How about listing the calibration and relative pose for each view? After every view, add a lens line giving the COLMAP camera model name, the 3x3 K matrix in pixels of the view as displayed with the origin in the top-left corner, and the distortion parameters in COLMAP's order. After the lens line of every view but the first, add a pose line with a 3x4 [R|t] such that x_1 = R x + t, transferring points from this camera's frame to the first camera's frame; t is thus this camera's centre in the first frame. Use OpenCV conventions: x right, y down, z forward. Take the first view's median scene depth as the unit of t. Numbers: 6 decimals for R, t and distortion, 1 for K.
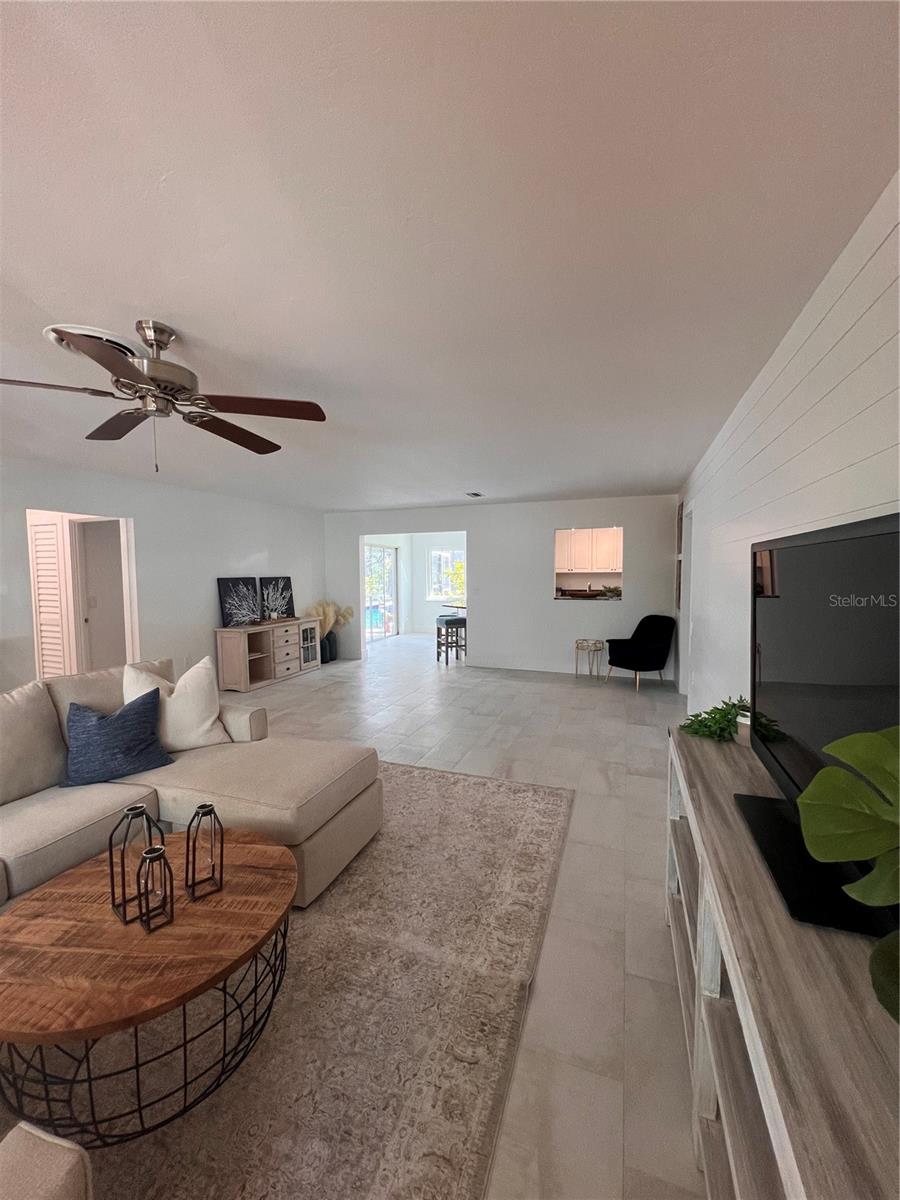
lens RADIAL K [[480.7, 0, 447.5], [0, 480.7, 601.6], [0, 0, 1]] dist [-0.001466, 0.000563]
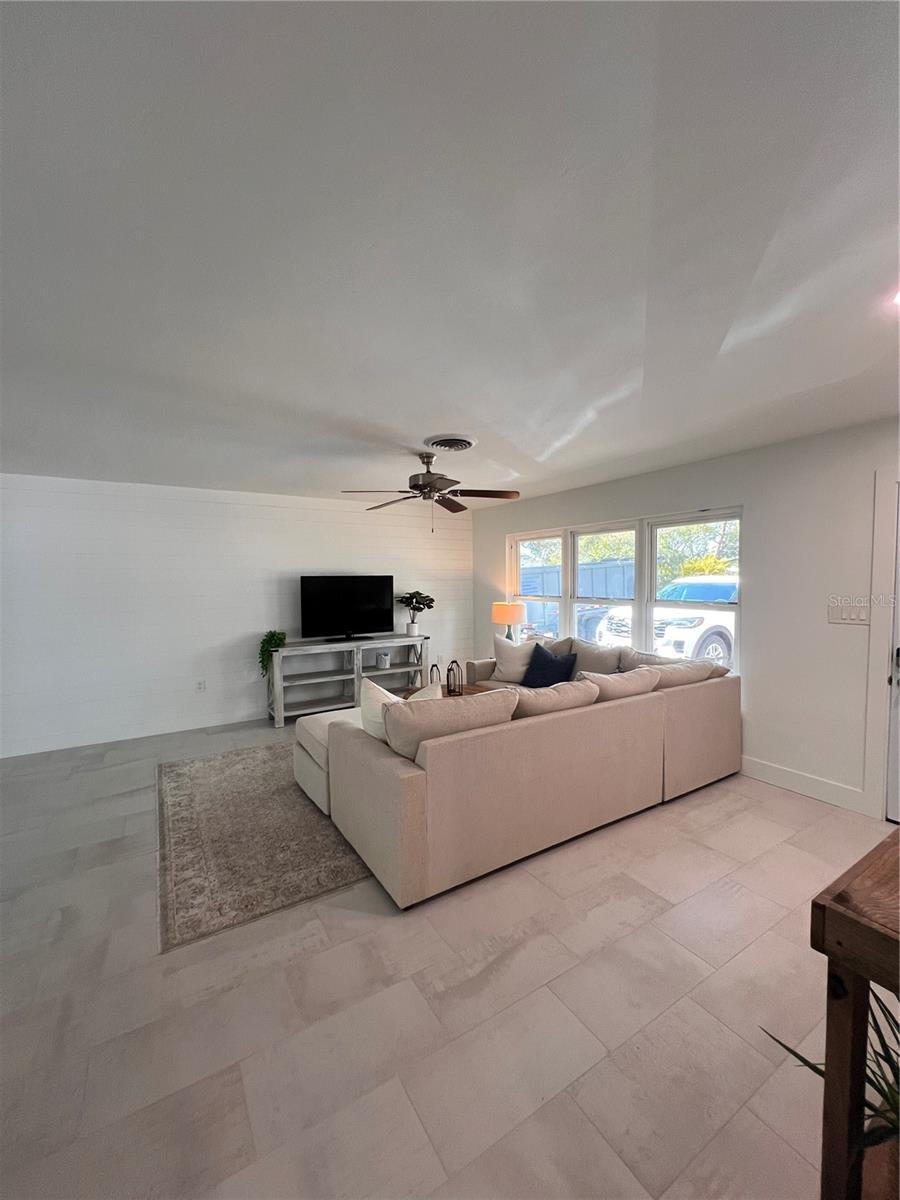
lens RADIAL K [[480.7, 0, 447.9], [0, 480.7, 602.9], [0, 0, 1]] dist [-0.001466, 0.000563]
pose [[-0.788619, -0.016876, 0.614651, -0.734162], [0.055114, 0.993659, 0.097997, -0.068103], [-0.612408, 0.111158, -0.782688, 0.996477]]
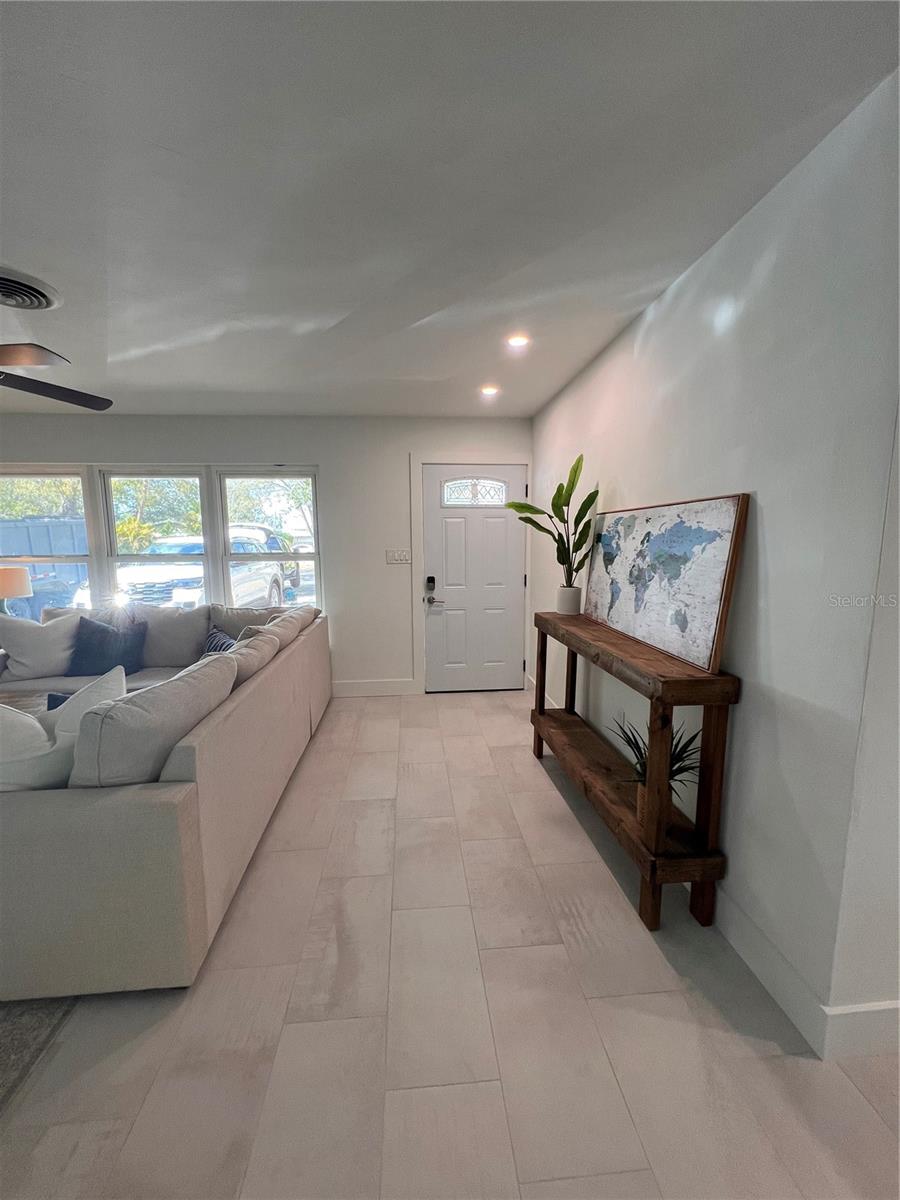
lens RADIAL K [[480.7, 0, 447.8], [0, 480.7, 602.7], [0, 0, 1]] dist [-0.001466, 0.000563]
pose [[-0.905080, 0.070681, -0.419325, -0.462448], [-0.011913, 0.981488, 0.191153, -0.046211], [0.425073, 0.178004, -0.887484, 1.005863]]
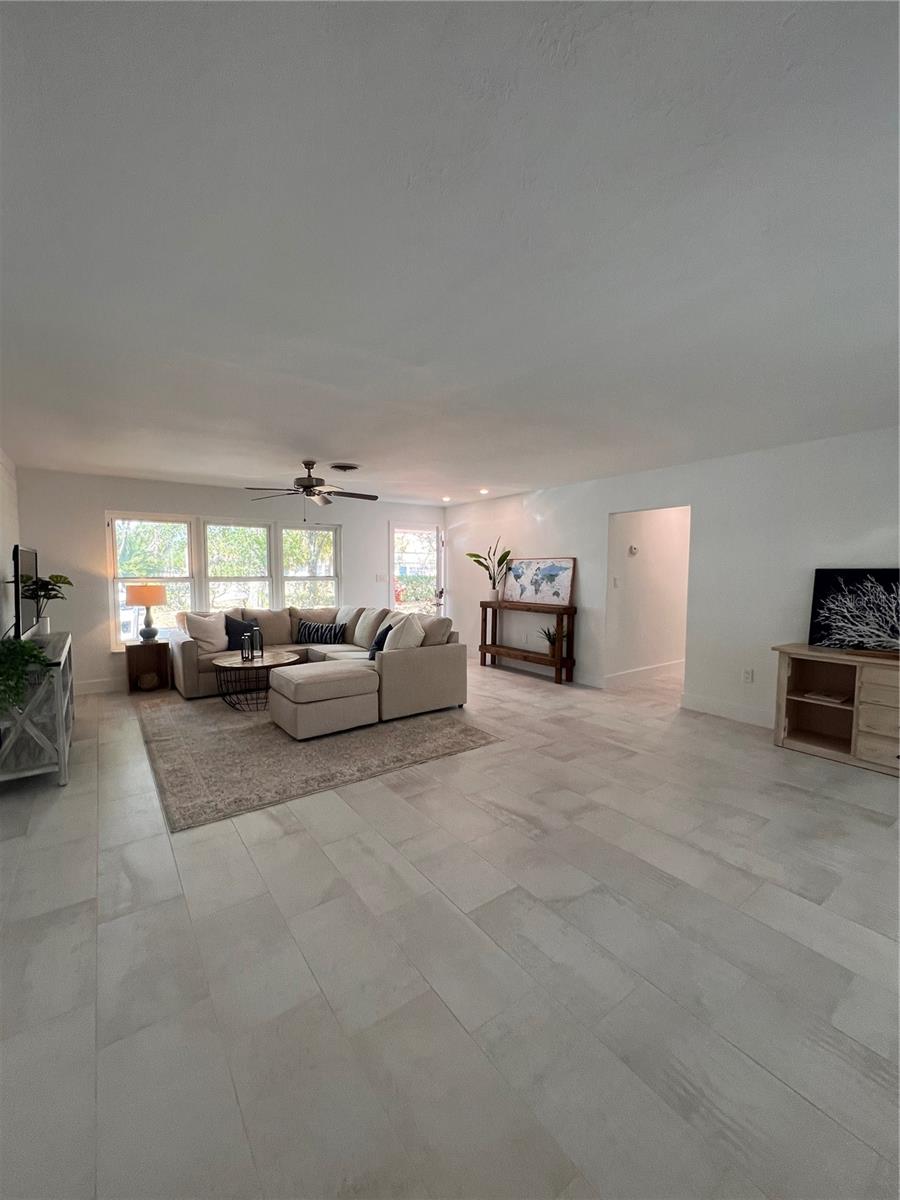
lens RADIAL K [[480.7, 0, 448.5], [0, 480.7, 602.7], [0, 0, 1]] dist [-0.001466, 0.000563]
pose [[-0.553538, 0.063415, -0.830406, 0.440200], [-0.051045, 0.992639, 0.109830, -0.063426], [0.831258, 0.103183, -0.546226, 1.208562]]
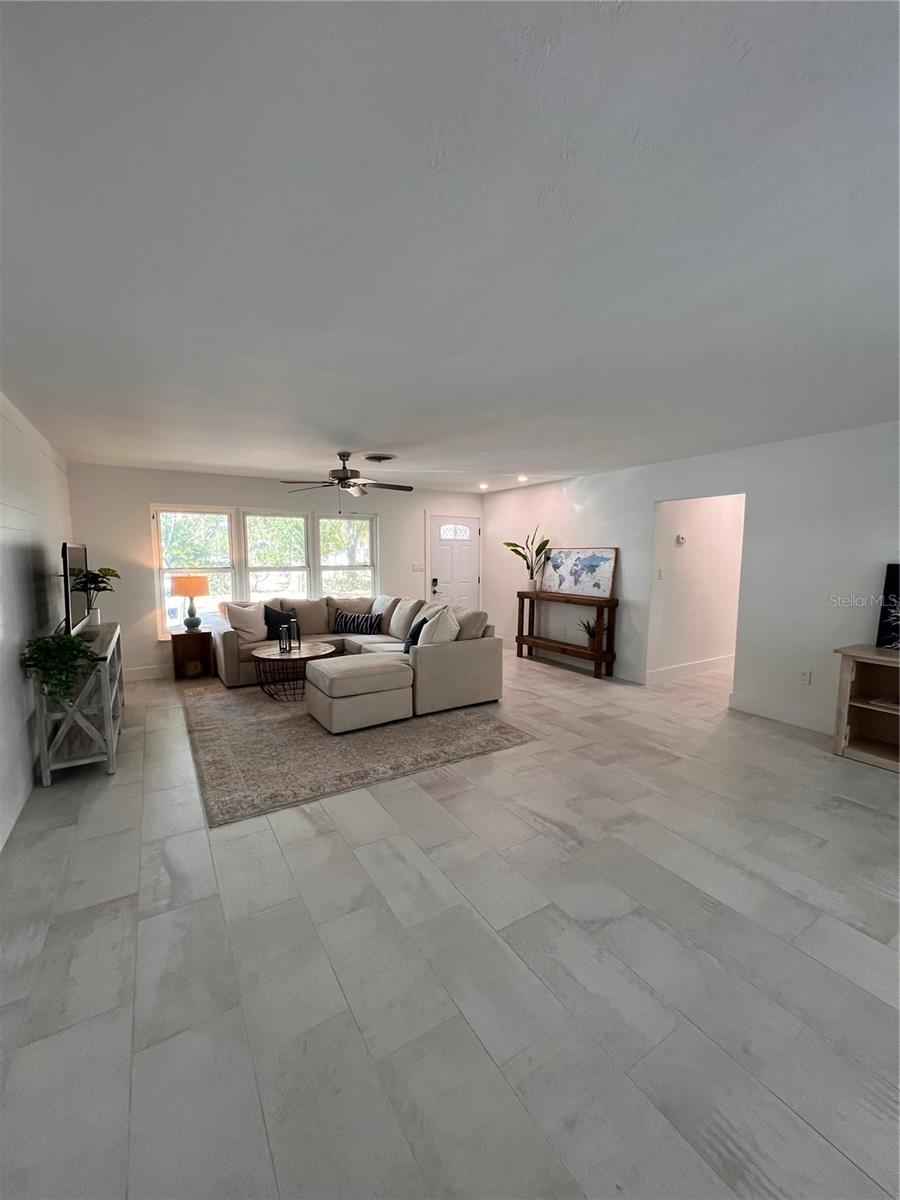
lens RADIAL K [[480.7, 0, 448.8], [0, 480.7, 603.4], [0, 0, 1]] dist [-0.001466, 0.000563]
pose [[-0.616703, 0.089615, -0.782078, 0.420421], [-0.046814, 0.987566, 0.150075, -0.082443], [0.785802, 0.129164, -0.604840, 1.199050]]
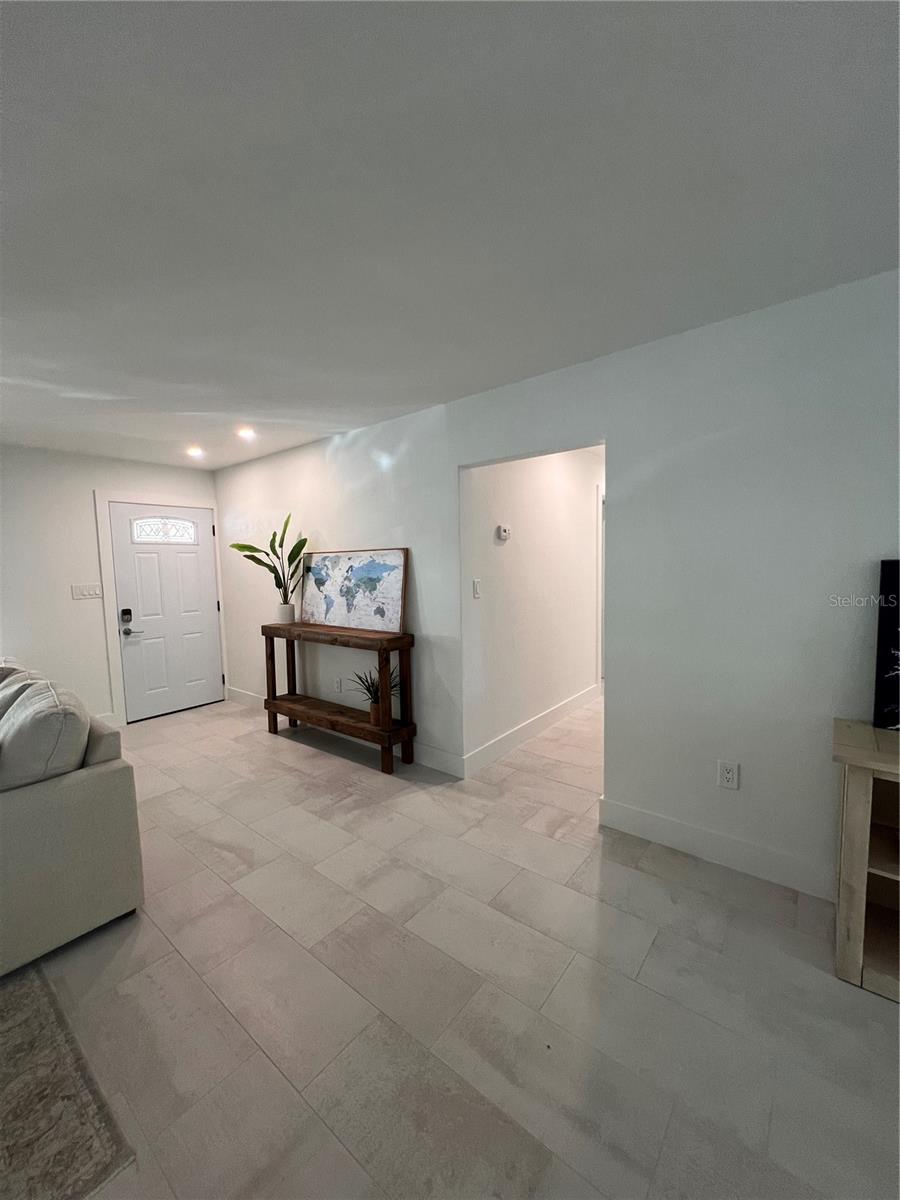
lens RADIAL K [[478.6, 0, 448.6], [0, 478.6, 600.8], [0, 0, 1]] dist [-0.001039, 0.000189]
pose [[-0.318274, 0.094756, -0.943251, -0.134080], [-0.033062, 0.993277, 0.110937, -0.062139], [0.947422, 0.066494, -0.313001, 1.072193]]
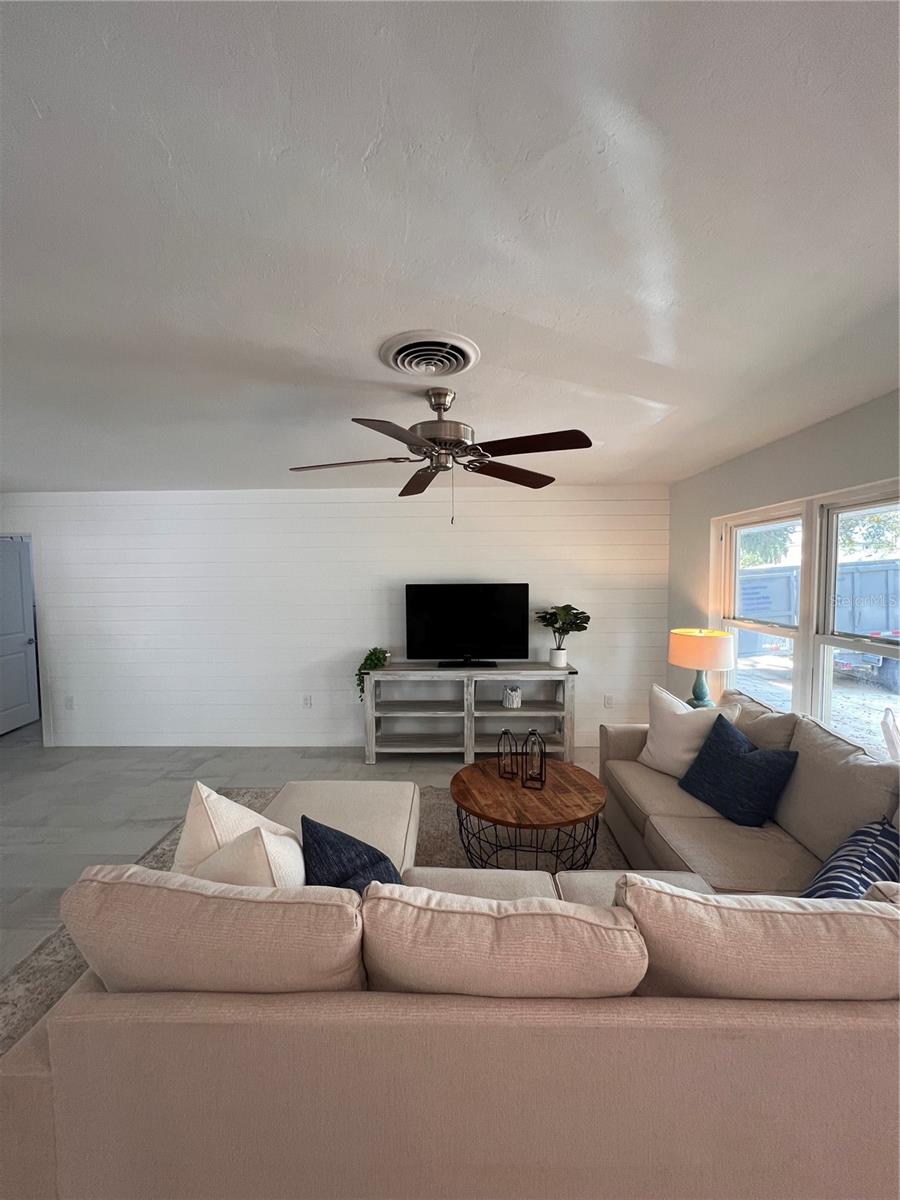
lens RADIAL K [[480.7, 0, 447.2], [0, 480.7, 604.0], [0, 0, 1]] dist [-0.001466, 0.000563]
pose [[-0.326421, -0.046142, 0.944098, -0.673755], [0.072362, 0.994657, 0.073632, -0.064075], [-0.942451, 0.092352, -0.321338, 0.553788]]
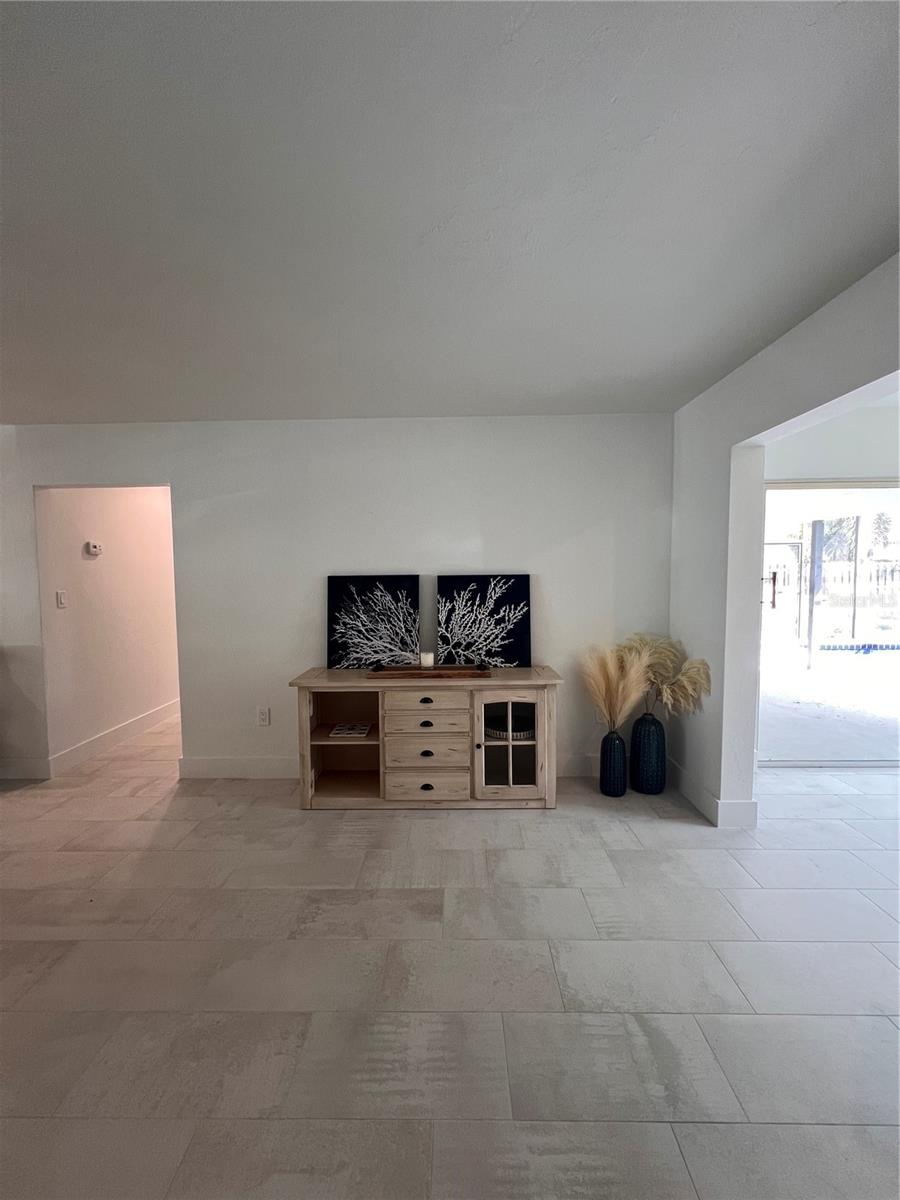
lens RADIAL K [[478.6, 0, 447.7], [0, 478.6, 601.7], [0, 0, 1]] dist [-0.001039, 0.000189]
pose [[0.331846, 0.064763, -0.941108, 0.098716], [-0.052254, 0.997371, 0.050210, -0.069488], [0.941885, 0.032515, 0.334357, 1.210382]]
